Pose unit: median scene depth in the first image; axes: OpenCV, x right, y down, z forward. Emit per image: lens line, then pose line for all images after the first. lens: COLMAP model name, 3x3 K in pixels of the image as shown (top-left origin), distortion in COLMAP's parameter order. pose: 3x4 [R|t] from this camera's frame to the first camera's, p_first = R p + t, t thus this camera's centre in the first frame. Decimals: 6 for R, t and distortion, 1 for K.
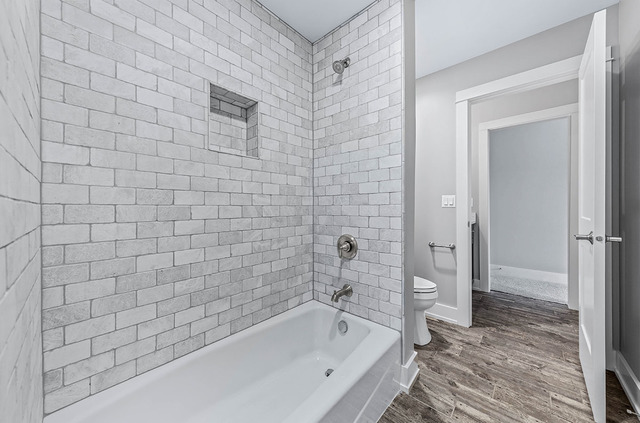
lens RADIAL K [[231.8, 0, 315.7], [0, 231.8, 210.3], [0, 0, 1]] dist [0.006863, -0.000635]
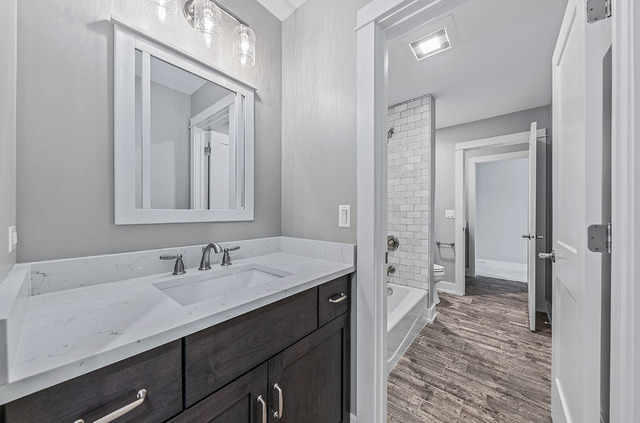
lens RADIAL K [[231.8, 0, 307.0], [0, 231.8, 215.4], [0, 0, 1]] dist [0.006863, -0.000635]
pose [[0.999760, 0.002570, 0.021757, -0.507248], [-0.002634, 0.999992, 0.002895, -0.041981], [-0.021749, -0.002952, 0.999759, -0.639460]]
